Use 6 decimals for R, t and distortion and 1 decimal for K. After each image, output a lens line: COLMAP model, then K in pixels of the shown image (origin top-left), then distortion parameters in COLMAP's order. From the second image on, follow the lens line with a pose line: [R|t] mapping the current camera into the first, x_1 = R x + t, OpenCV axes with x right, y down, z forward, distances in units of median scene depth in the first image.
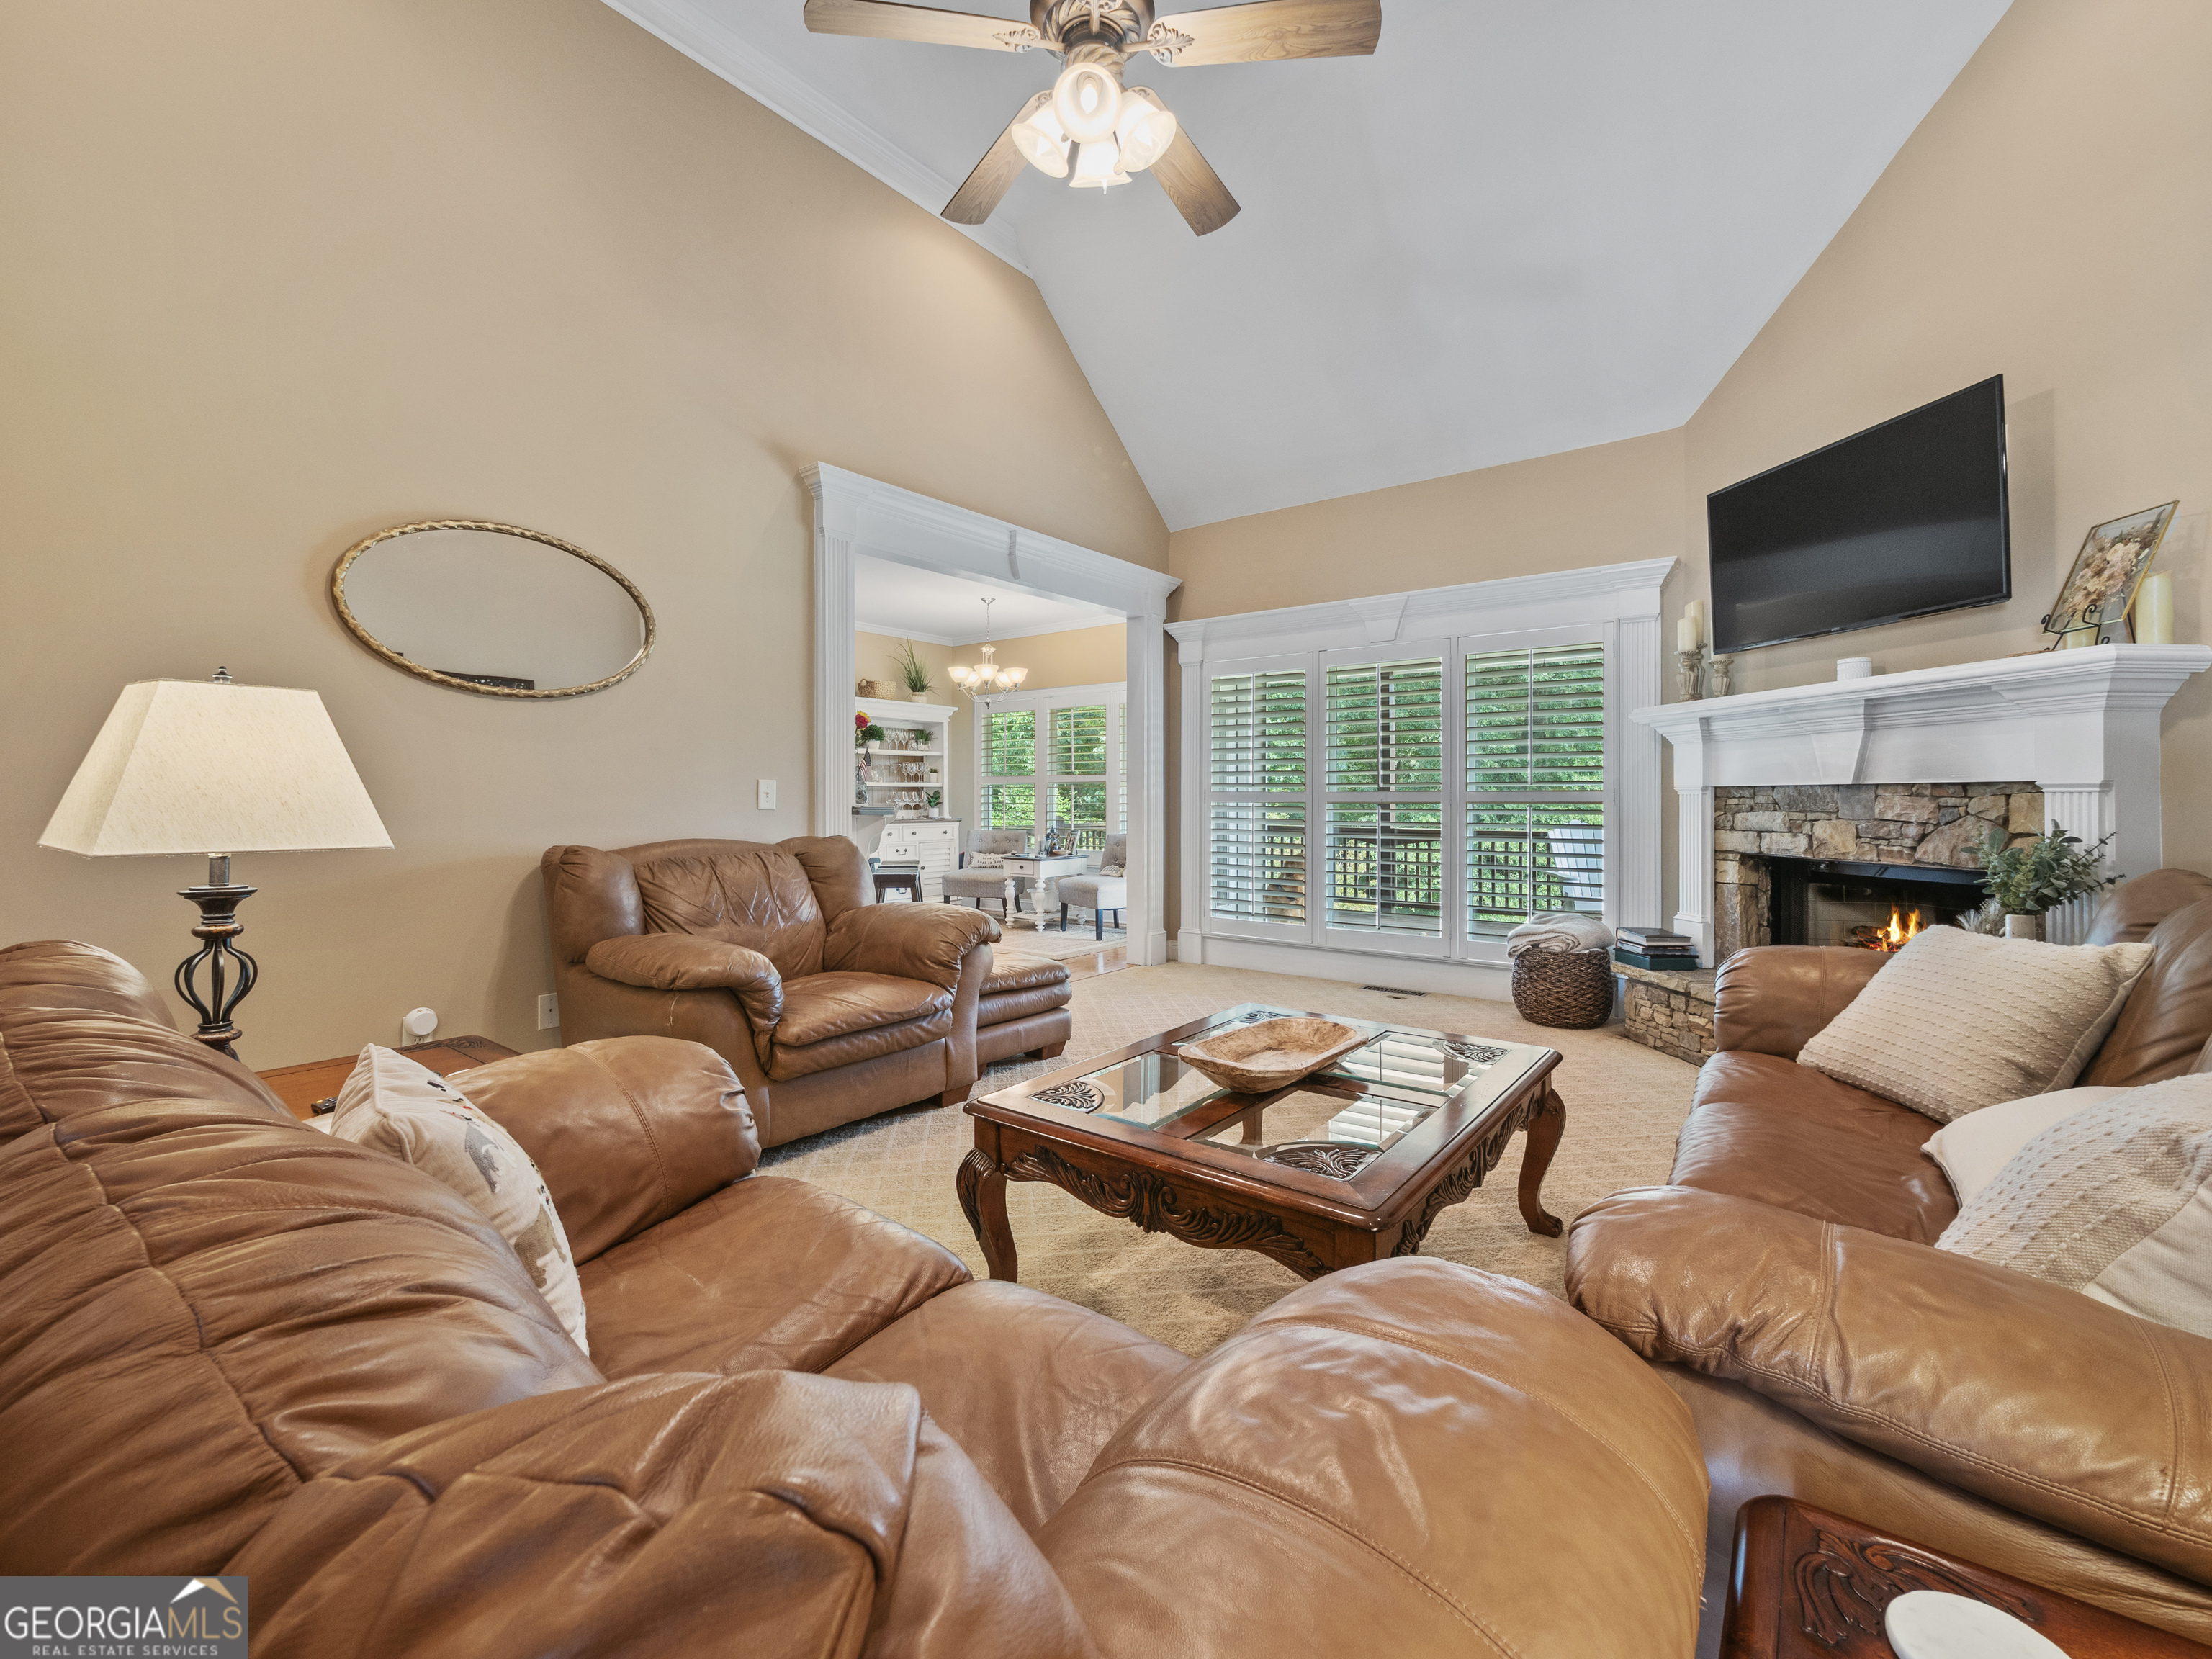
lens RADIAL K [[946.9, 0, 1109.8], [0, 946.9, 810.2], [0, 0, 1]] dist [-0.005471, -0.000044]
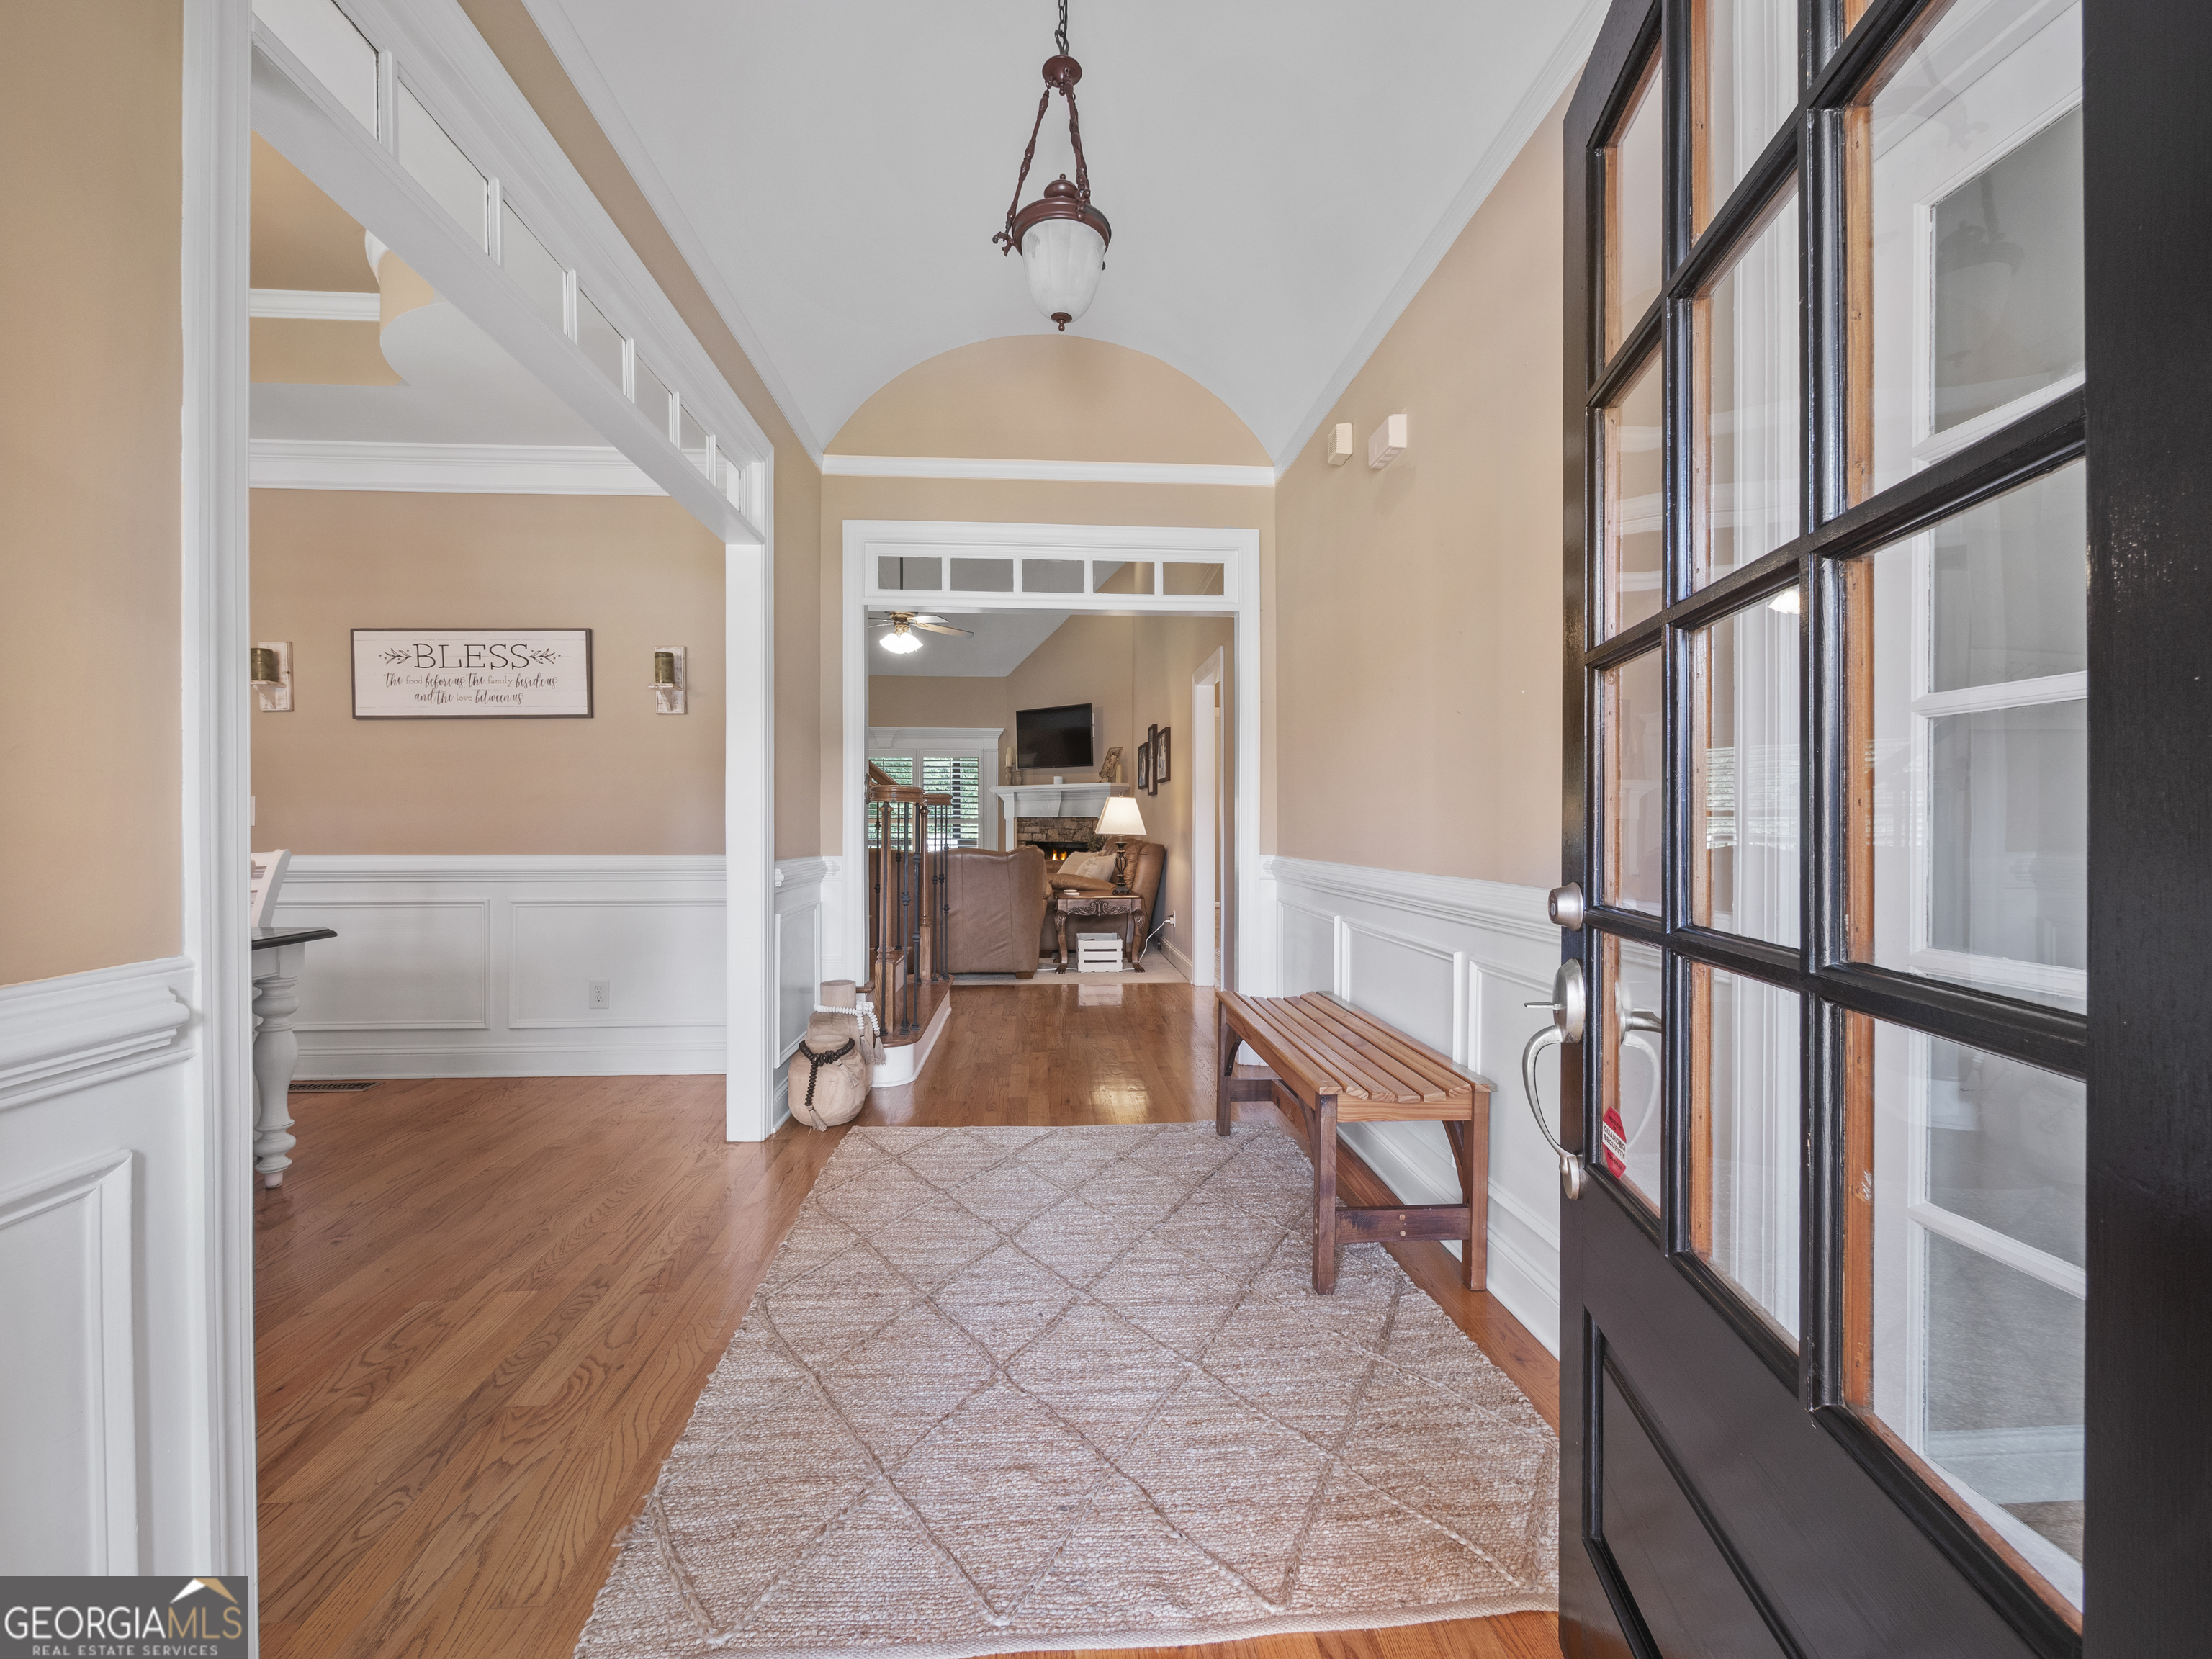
lens RADIAL K [[946.9, 0, 1094.0], [0, 946.9, 835.5], [0, 0, 1]] dist [-0.005471, -0.000044]
pose [[0.758786, 0.003426, 0.651331, -1.121211], [-0.000731, 0.999990, -0.004409, 0.045868], [-0.651340, 0.002869, 0.758781, -1.403314]]
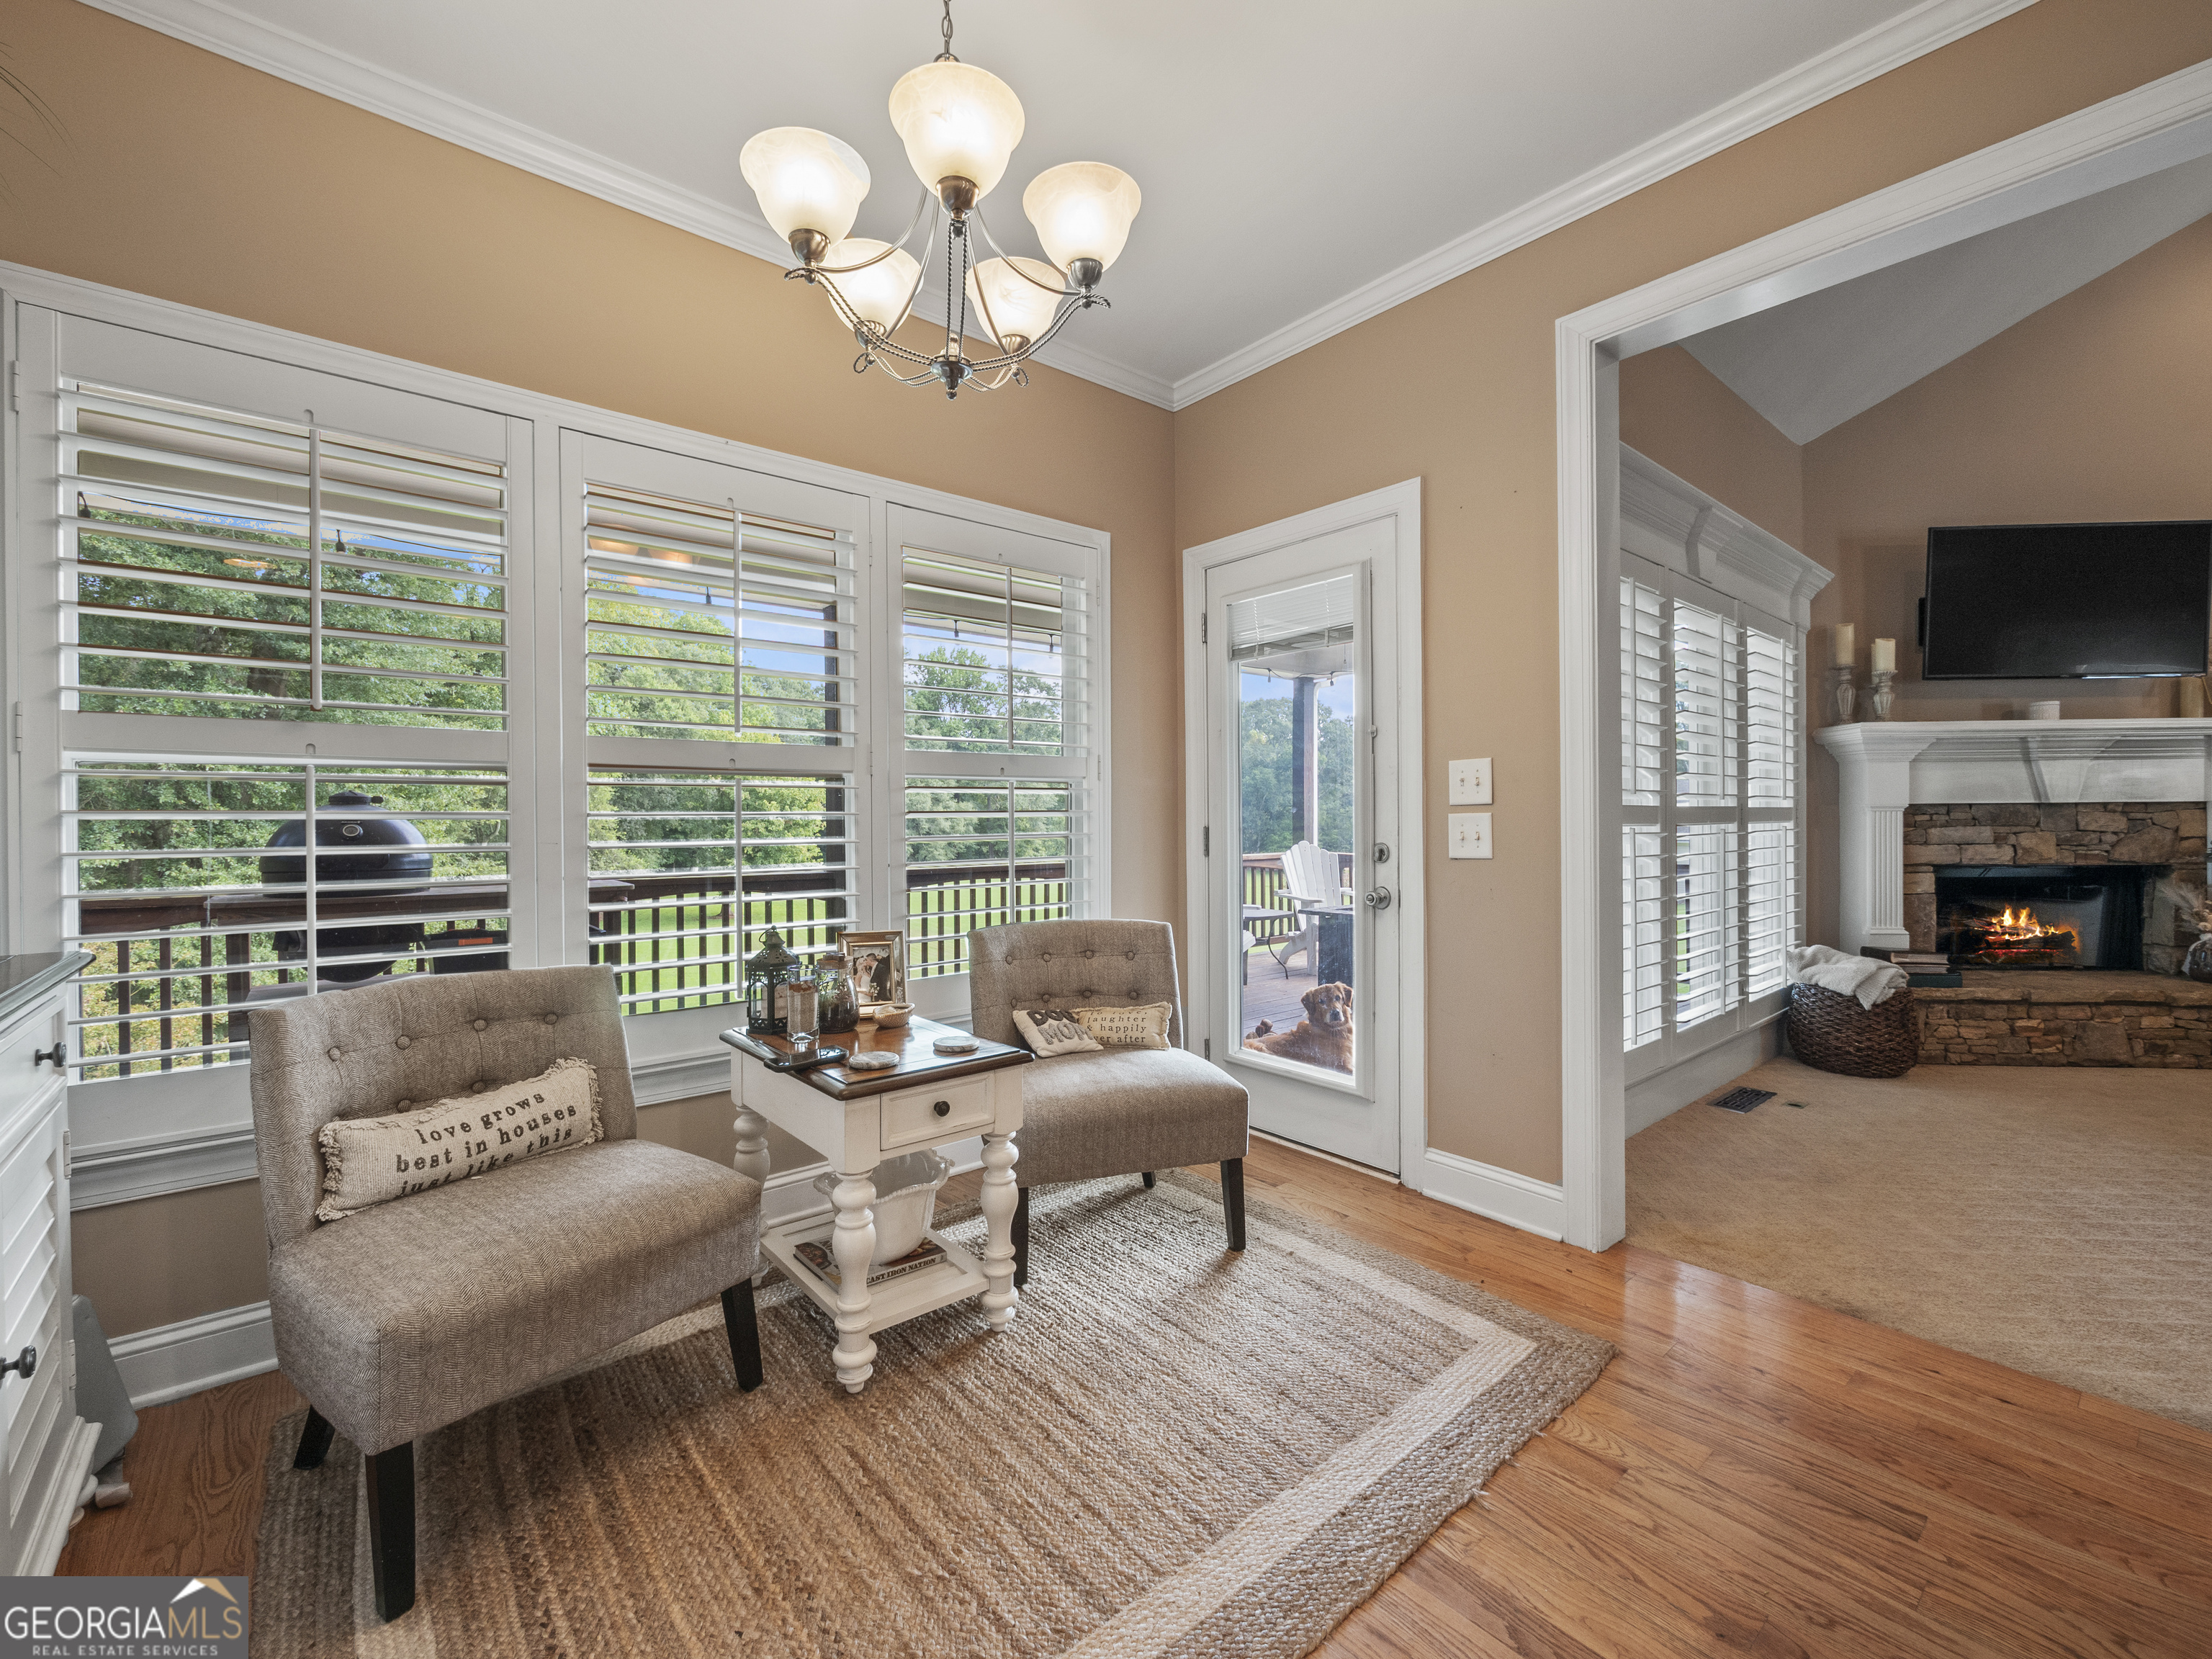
lens RADIAL K [[946.9, 0, 1105.3], [0, 946.9, 828.8], [0, 0, 1]] dist [-0.005471, -0.000044]
pose [[0.222686, 0.002987, 0.974886, -0.674306], [0.016444, 0.999842, -0.006819, -0.005325], [-0.974752, 0.017550, 0.222601, 1.874081]]
